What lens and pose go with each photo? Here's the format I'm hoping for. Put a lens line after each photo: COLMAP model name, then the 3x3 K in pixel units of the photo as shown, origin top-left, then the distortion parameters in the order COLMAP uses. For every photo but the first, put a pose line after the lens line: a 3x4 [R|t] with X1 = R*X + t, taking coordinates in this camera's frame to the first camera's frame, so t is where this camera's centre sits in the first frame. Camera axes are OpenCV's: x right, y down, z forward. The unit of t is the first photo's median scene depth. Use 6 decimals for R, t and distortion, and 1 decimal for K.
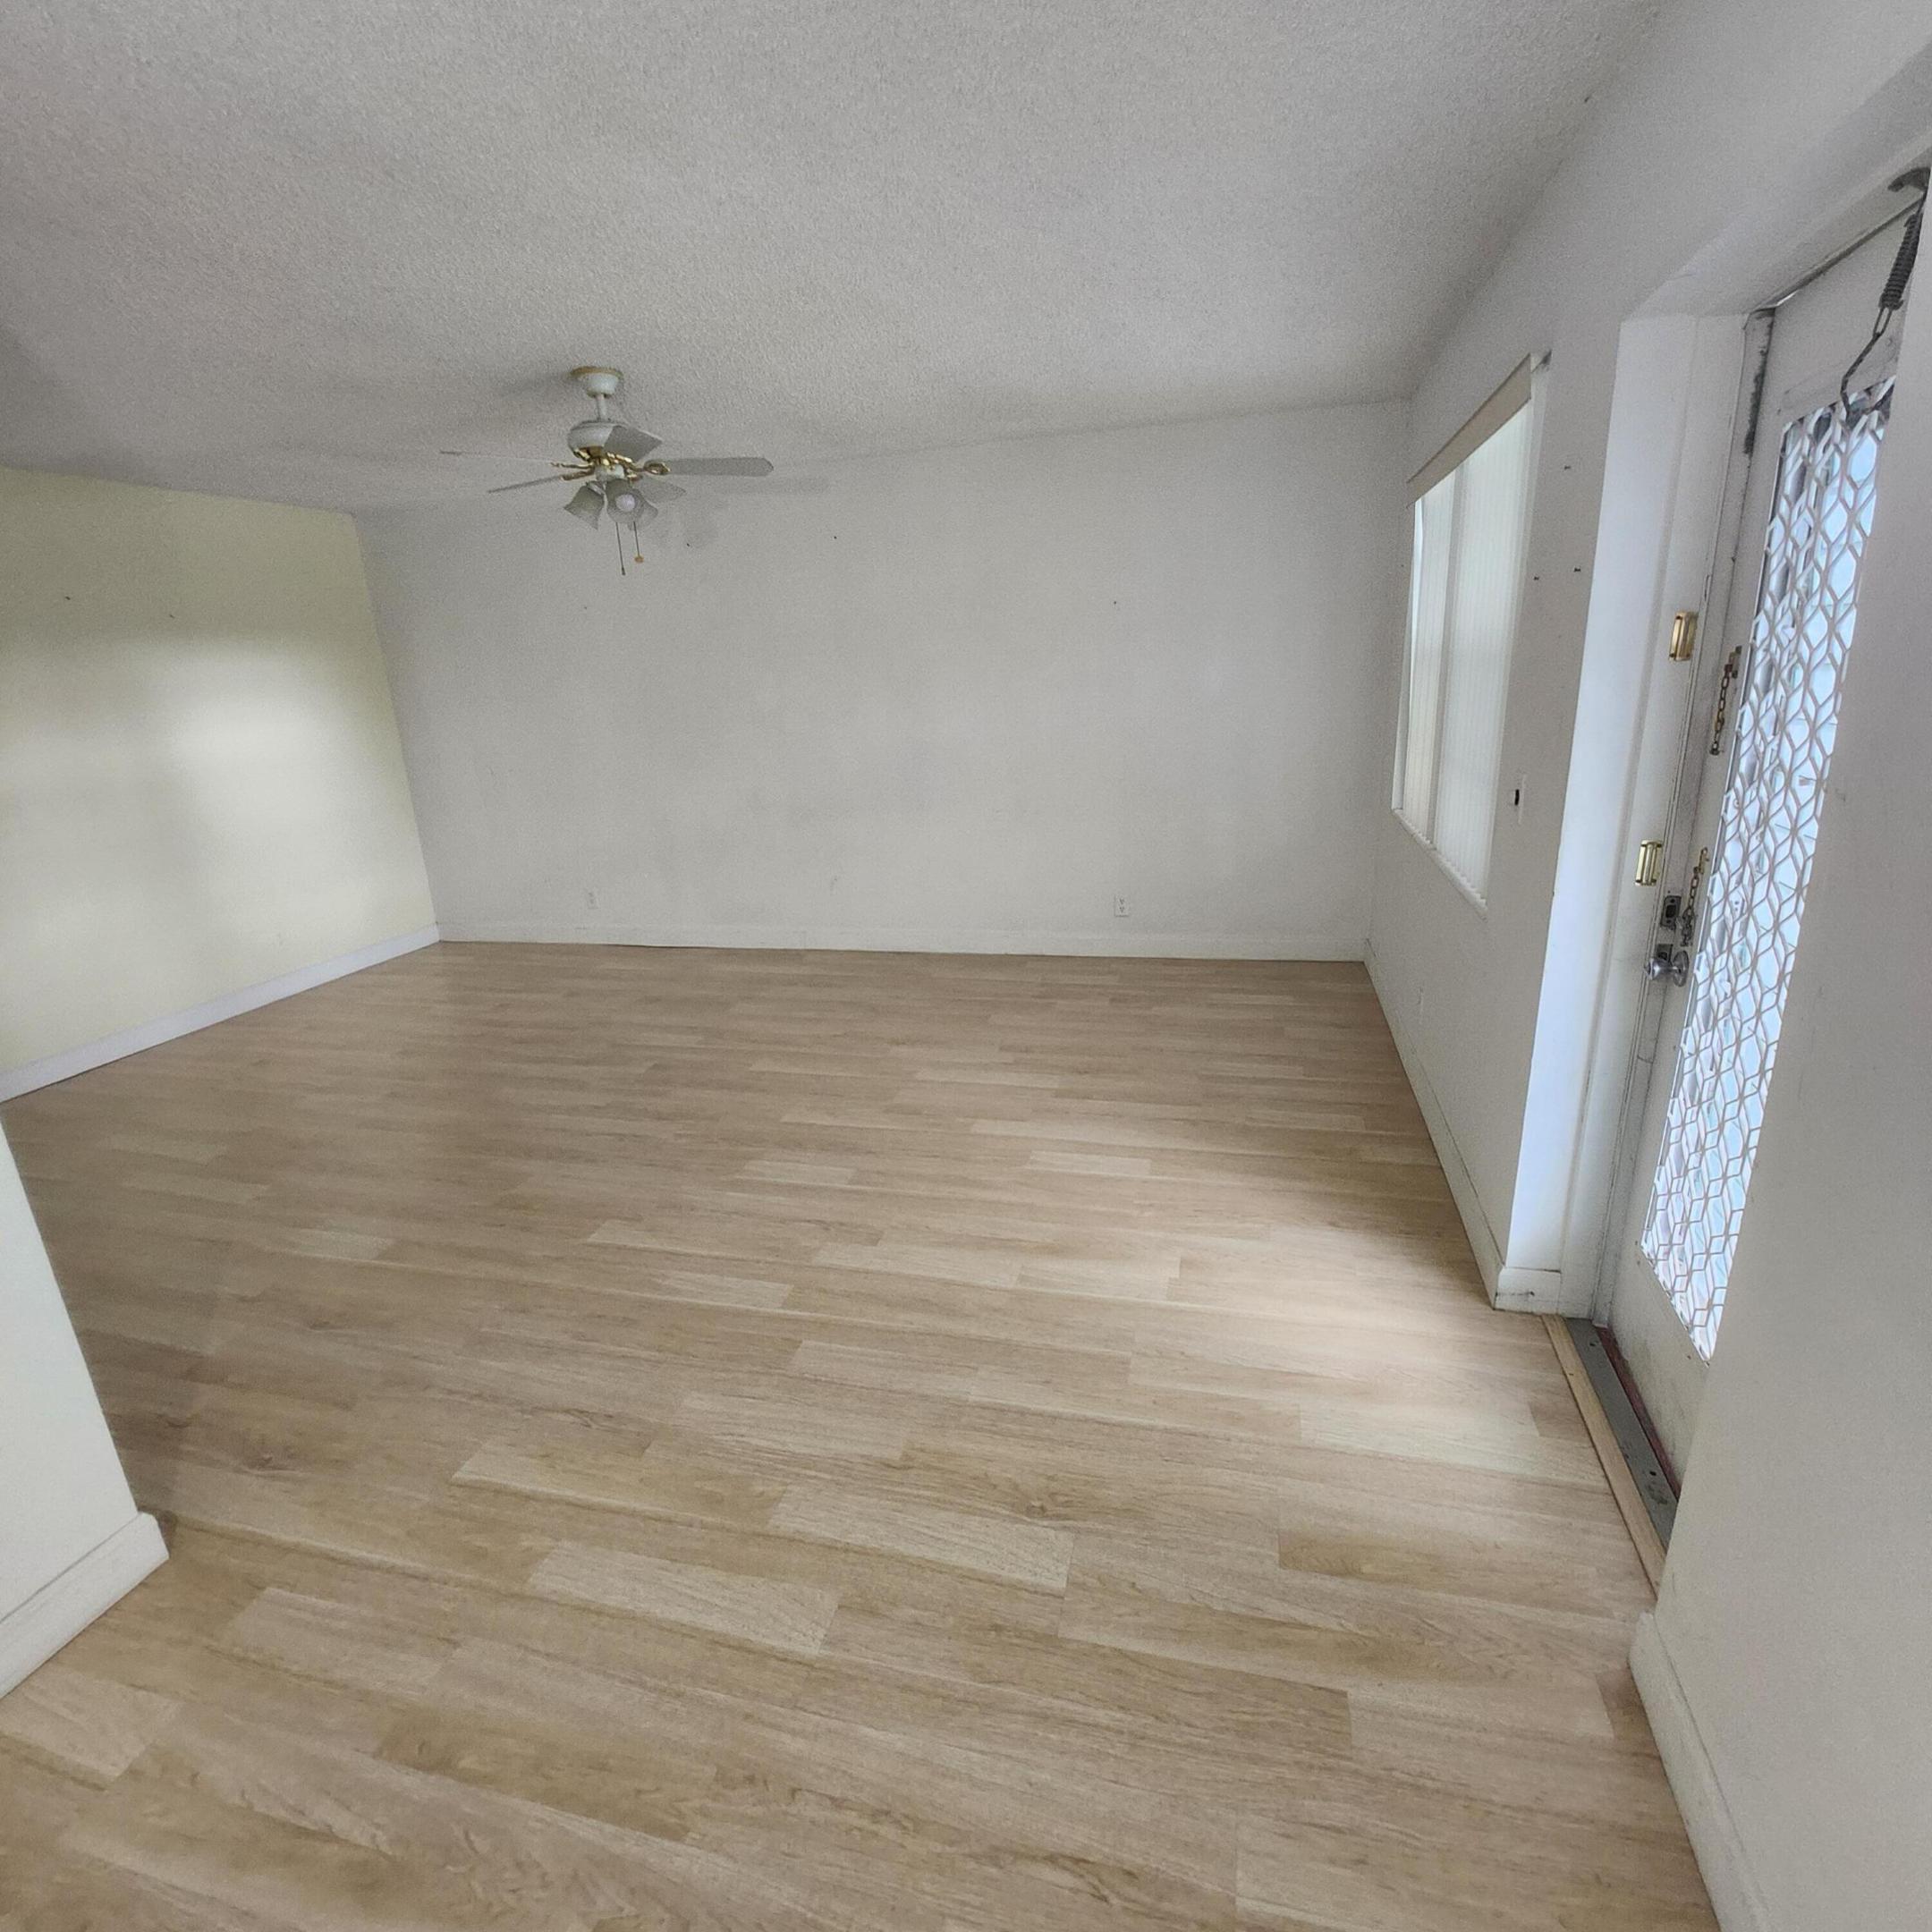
lens RADIAL K [[1029.4, 0, 970.3], [0, 1029.4, 974.6], [0, 0, 1]] dist [-0.011408, -0.003525]
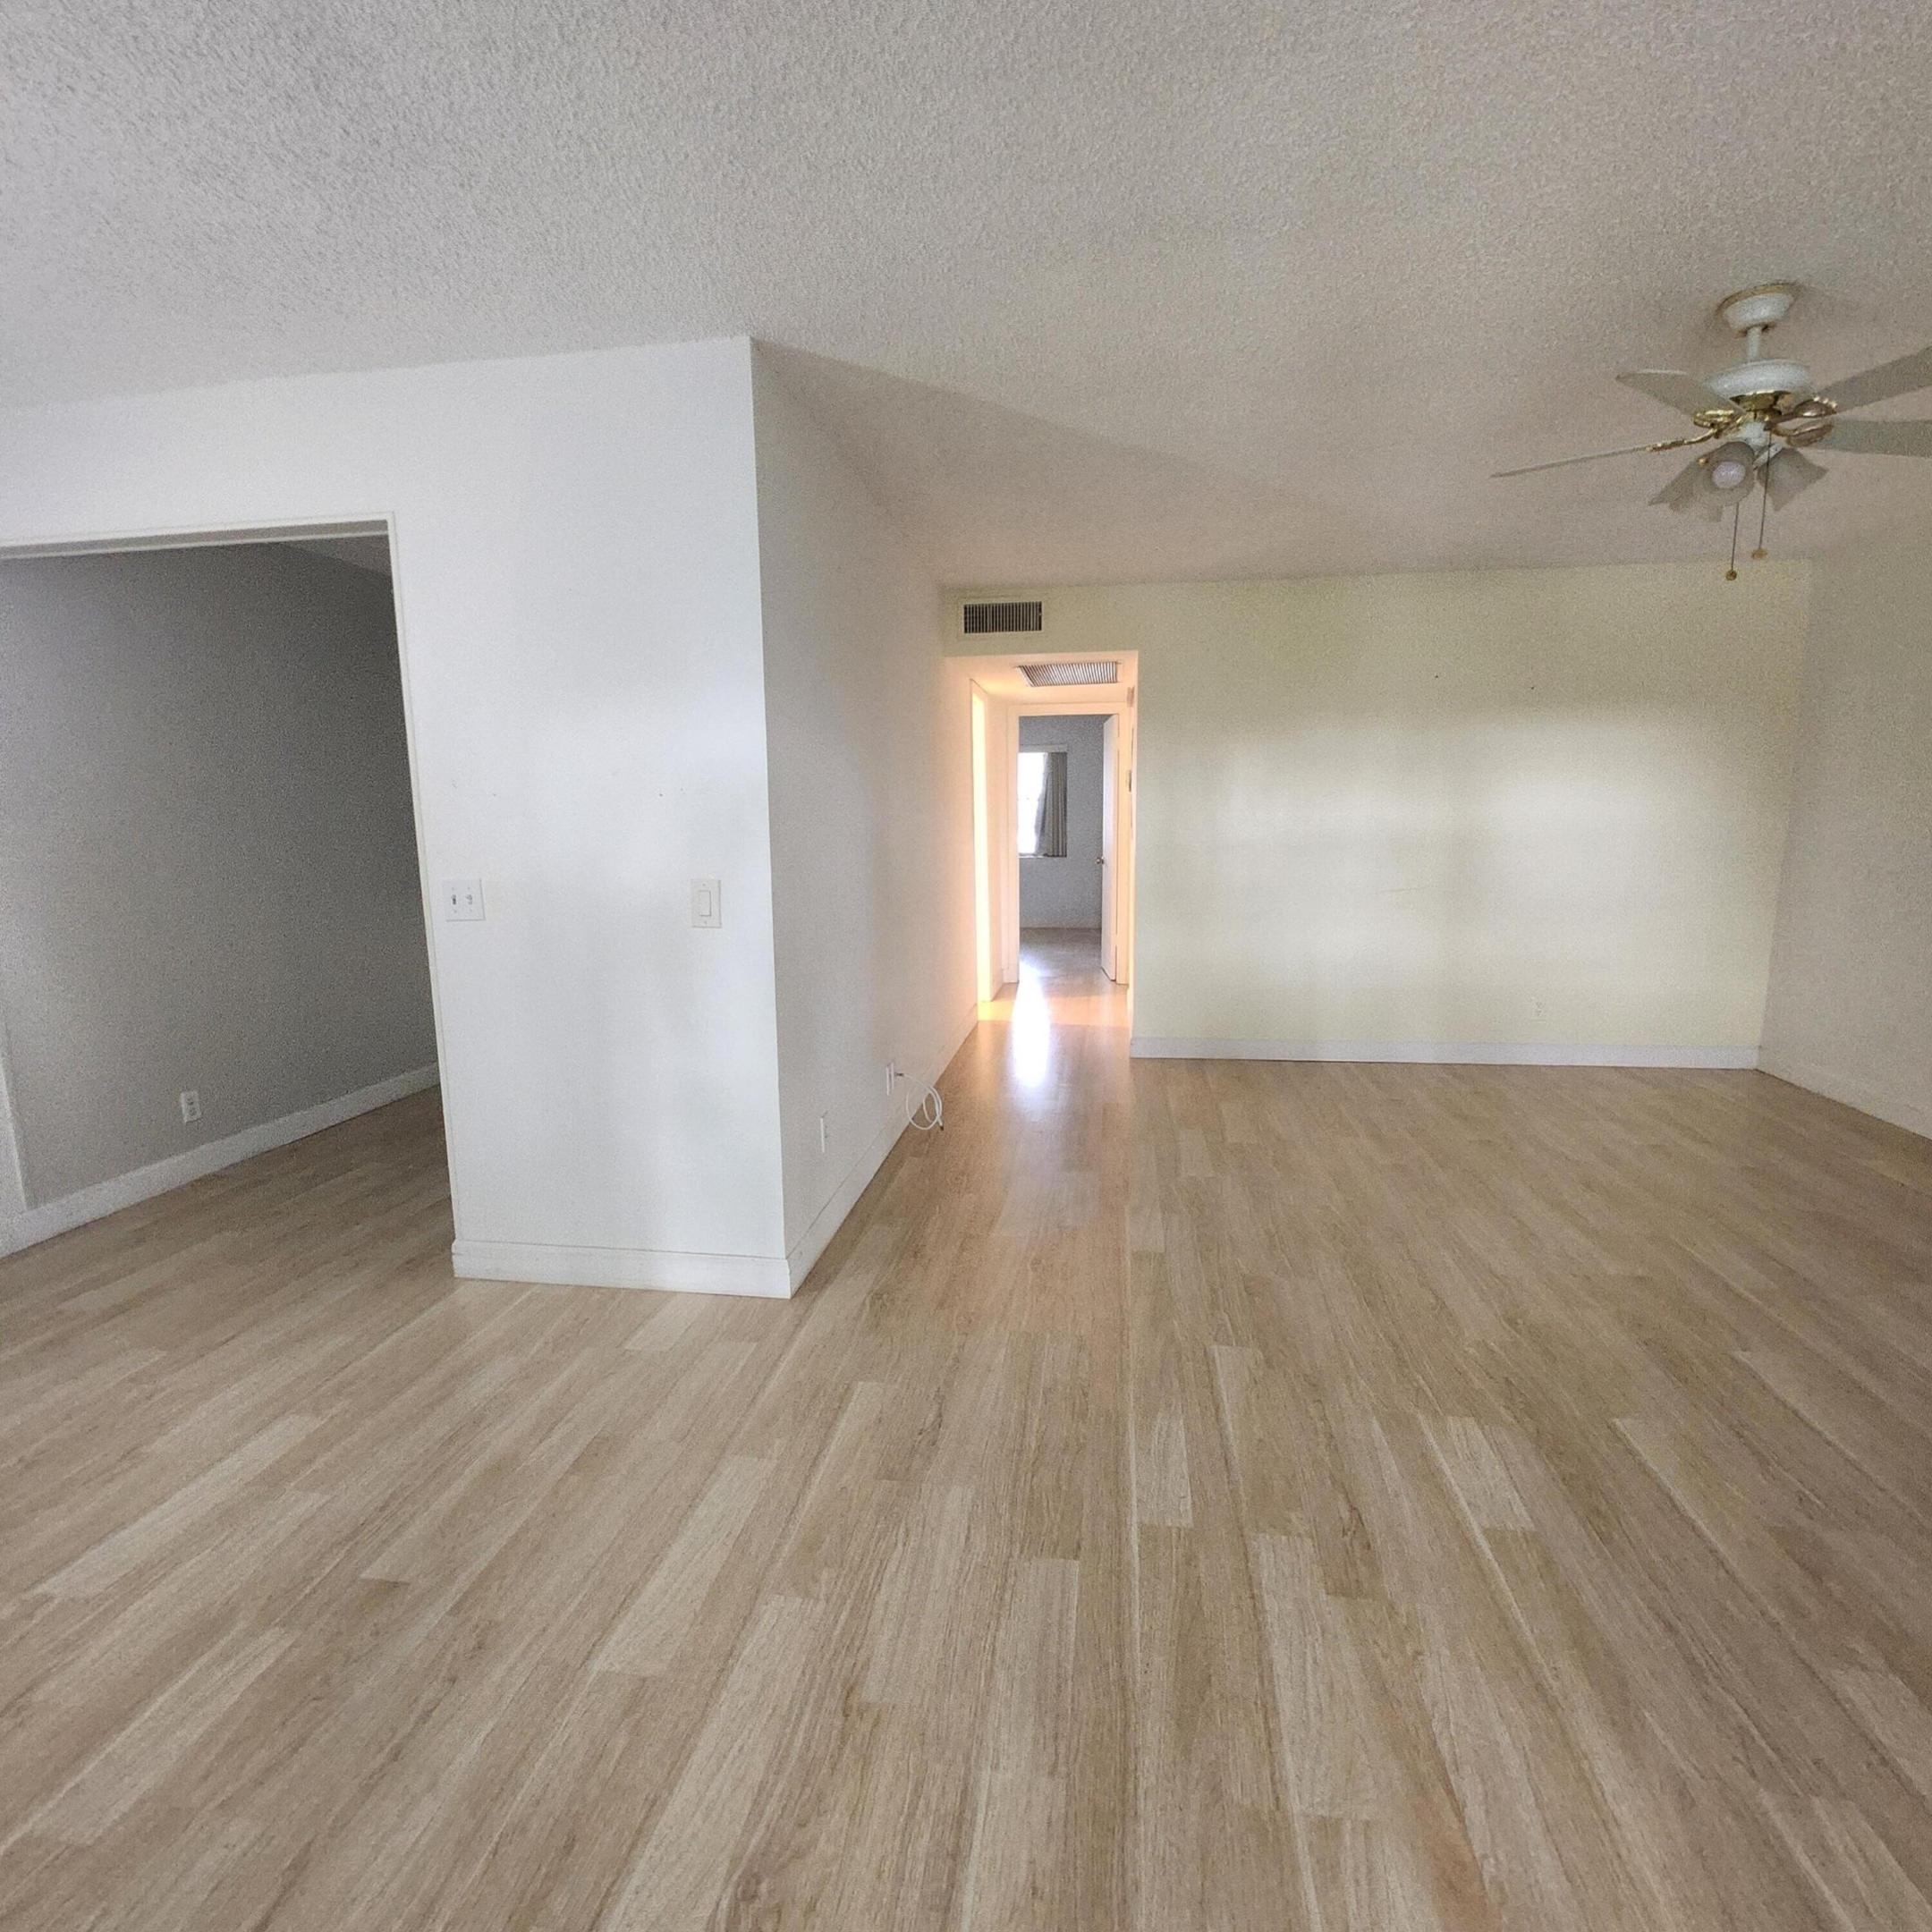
lens RADIAL K [[1029.4, 0, 969.9], [0, 1029.4, 976.0], [0, 0, 1]] dist [-0.011408, -0.003525]
pose [[0.107527, 0.199625, -0.973955, 0.373554], [-0.282303, 0.945443, 0.162614, -0.119091], [0.953280, 0.257464, 0.158015, 0.535602]]
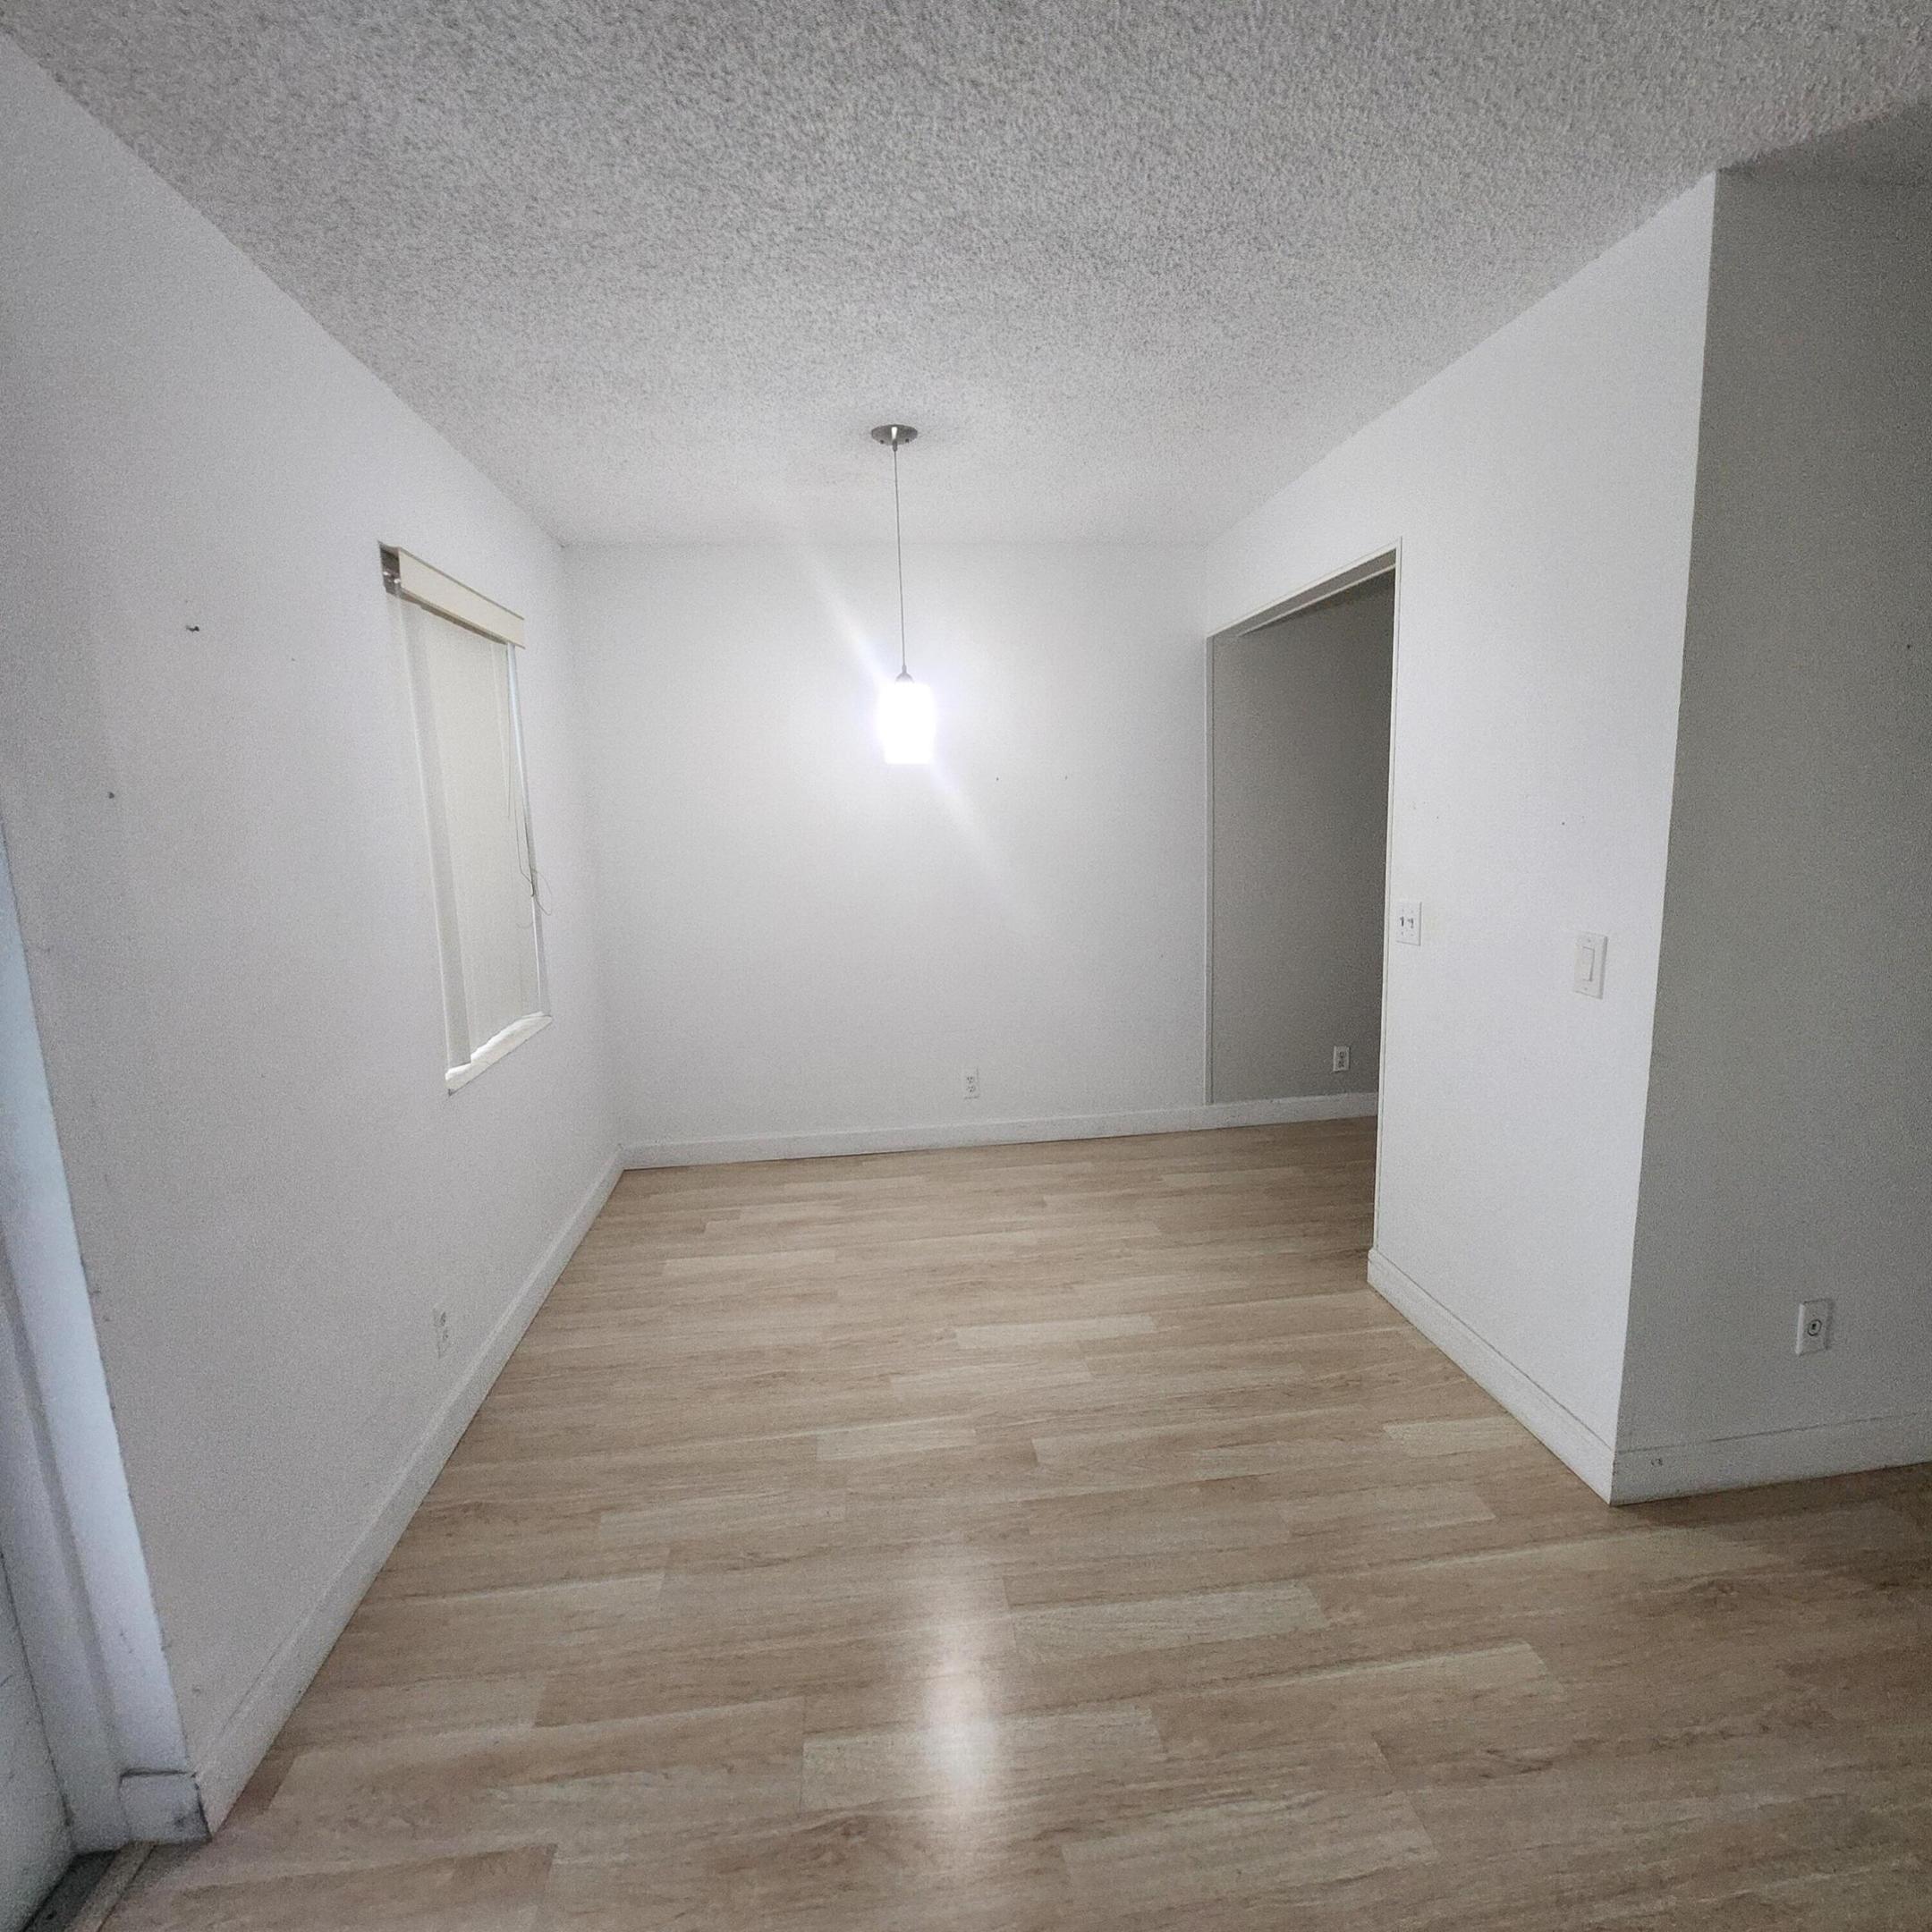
lens RADIAL K [[1029.4, 0, 967.7], [0, 1029.4, 973.5], [0, 0, 1]] dist [-0.011408, -0.003525]
pose [[-0.929627, 0.135620, -0.342638, 0.099348], [-0.030156, 0.898697, 0.437532, -0.250414], [0.367266, 0.417075, -0.831363, 0.859046]]
